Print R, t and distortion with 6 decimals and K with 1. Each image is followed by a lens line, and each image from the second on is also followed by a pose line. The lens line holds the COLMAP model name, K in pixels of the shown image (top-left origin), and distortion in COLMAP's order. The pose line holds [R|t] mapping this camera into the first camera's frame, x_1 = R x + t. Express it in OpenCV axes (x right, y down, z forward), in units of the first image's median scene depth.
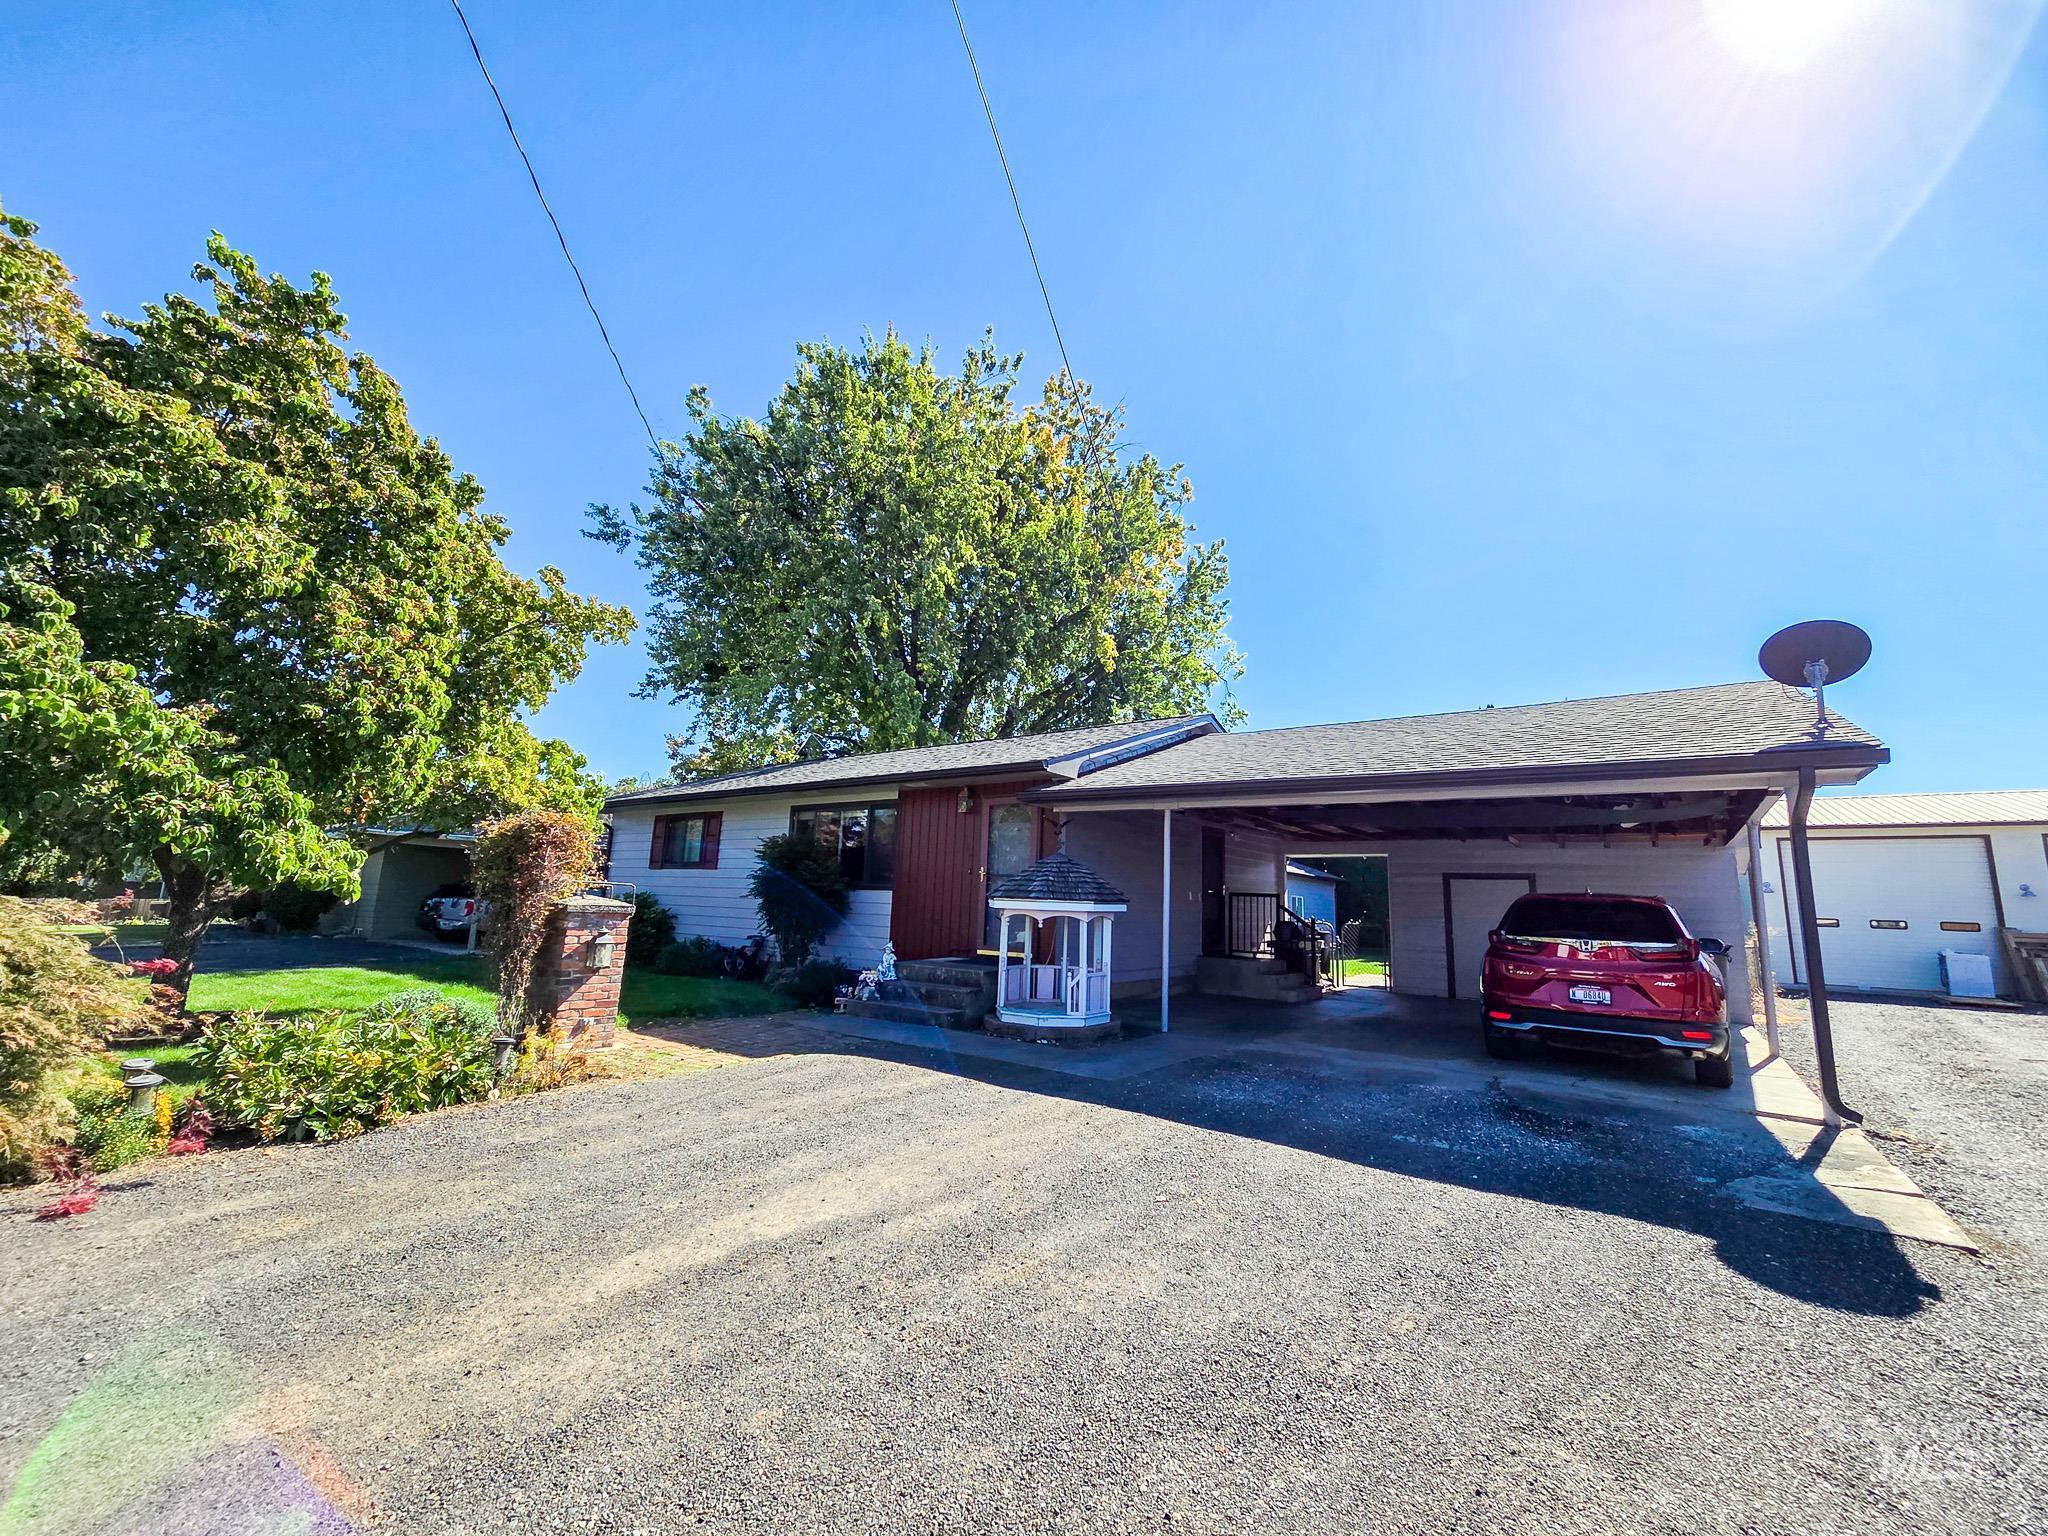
lens RADIAL K [[836.1, 0, 1045.9], [0, 836.1, 758.4], [0, 0, 1]] dist [0.006746, -0.001806]
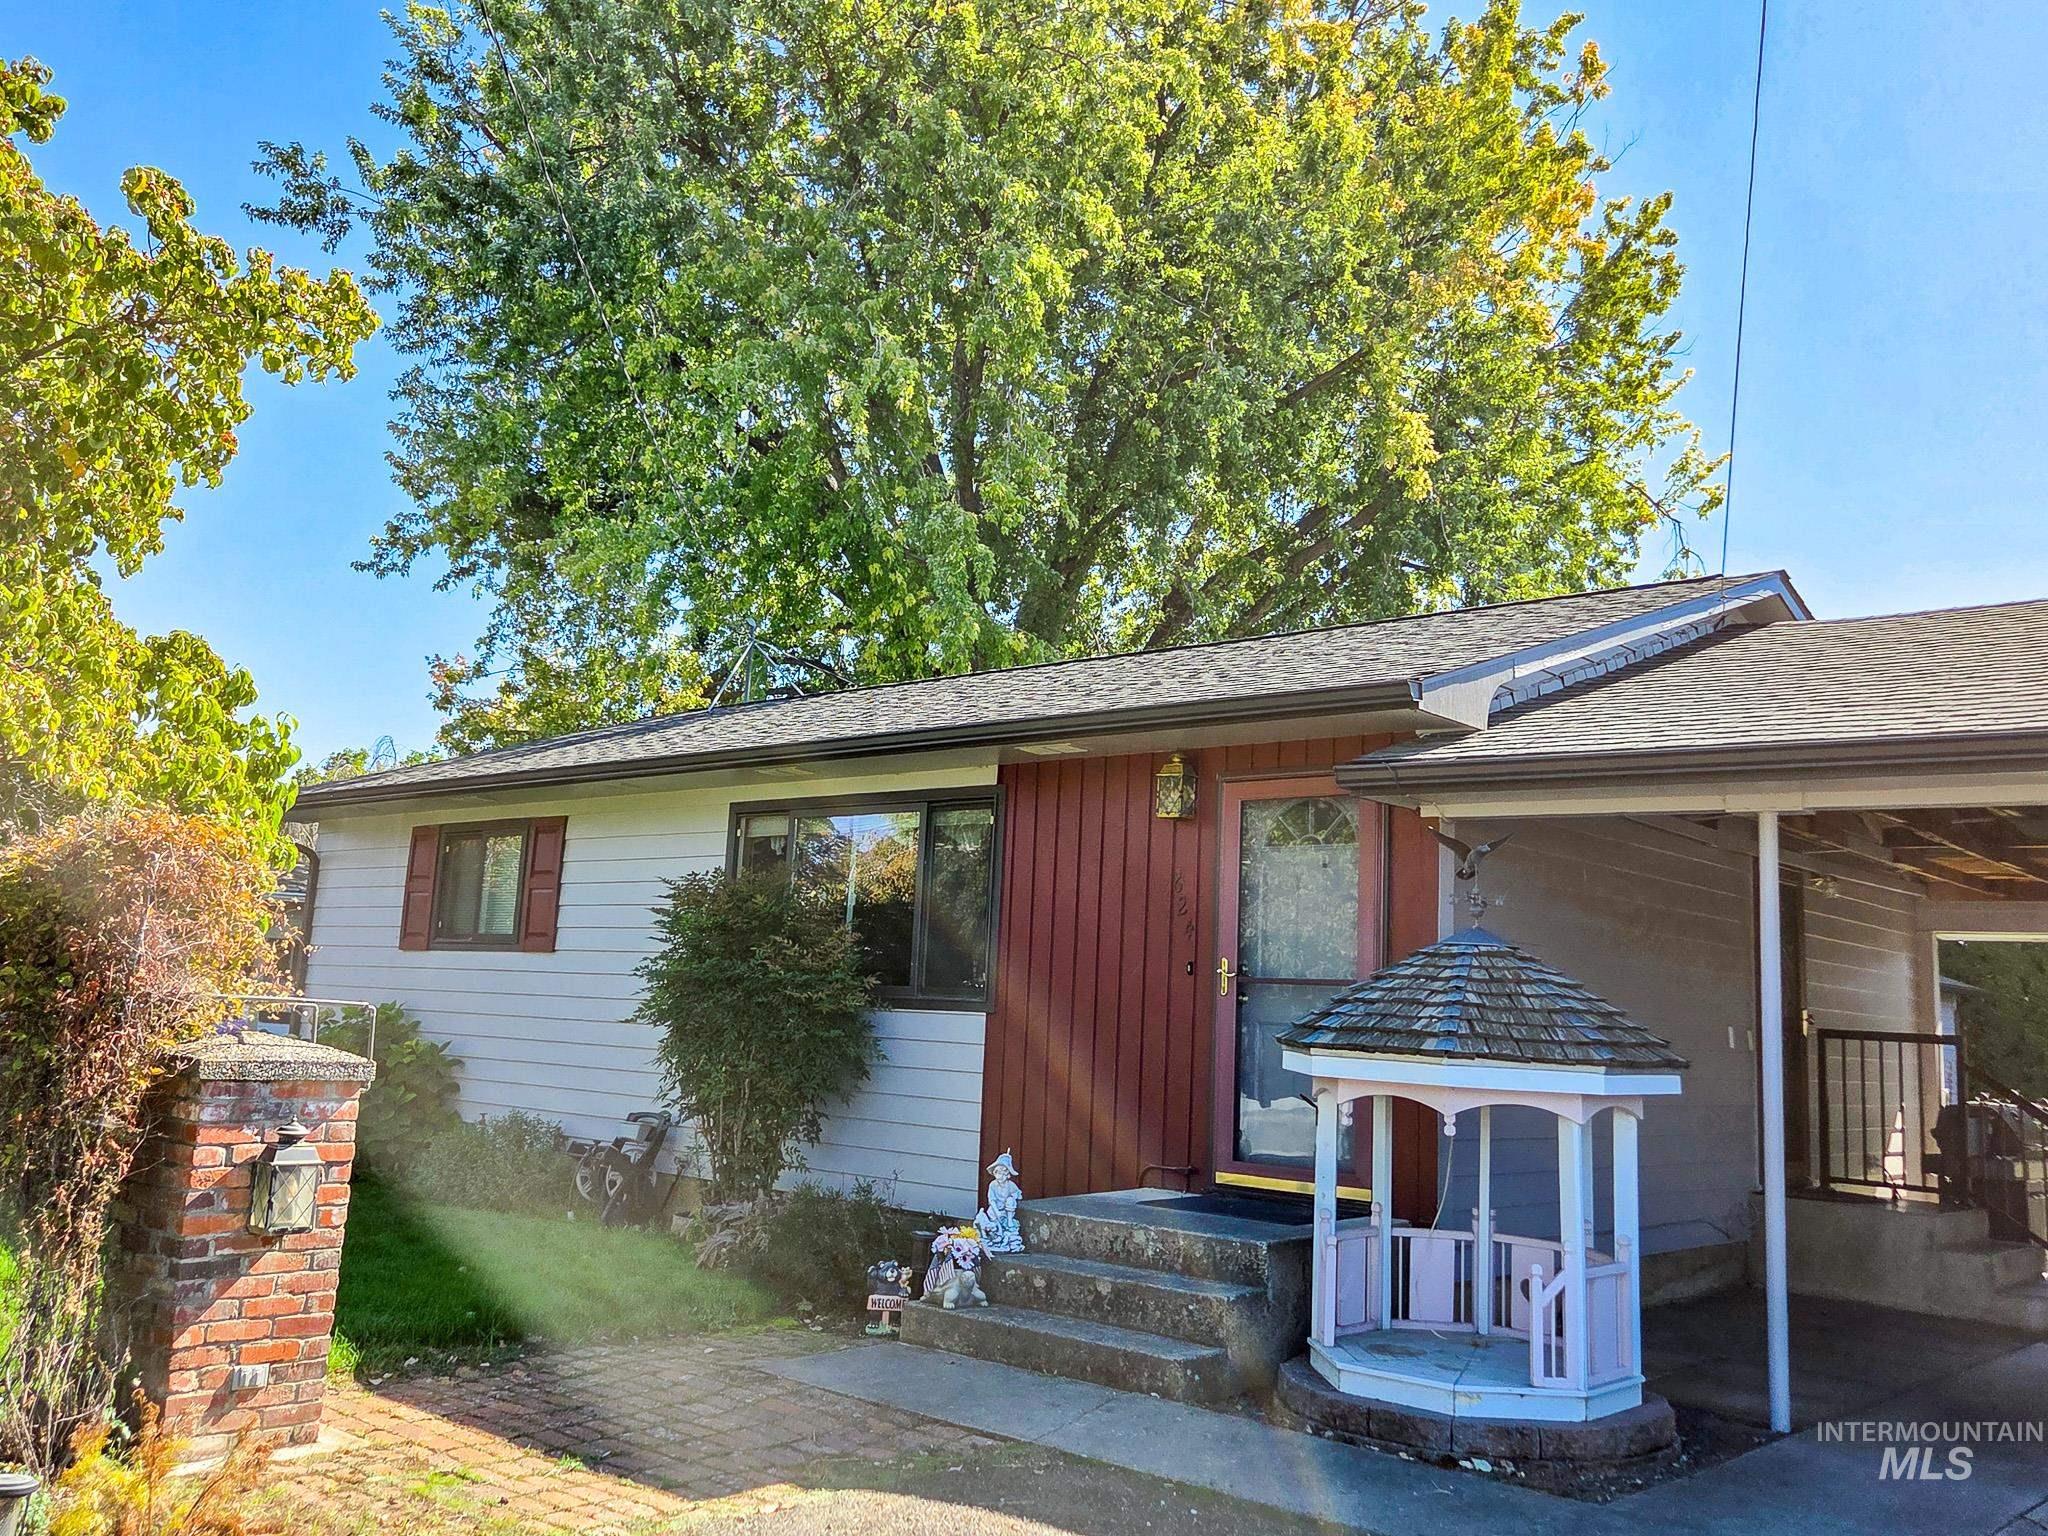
lens RADIAL K [[1731.9, 0, 1007.1], [0, 1731.9, 732.1], [0, 0, 1]] dist [0.048293, -0.021984]
pose [[0.994759, -0.001975, -0.102230, -0.095162], [0.003049, 0.999942, 0.010349, 0.015561], [0.102203, -0.010607, 0.994707, 0.187675]]
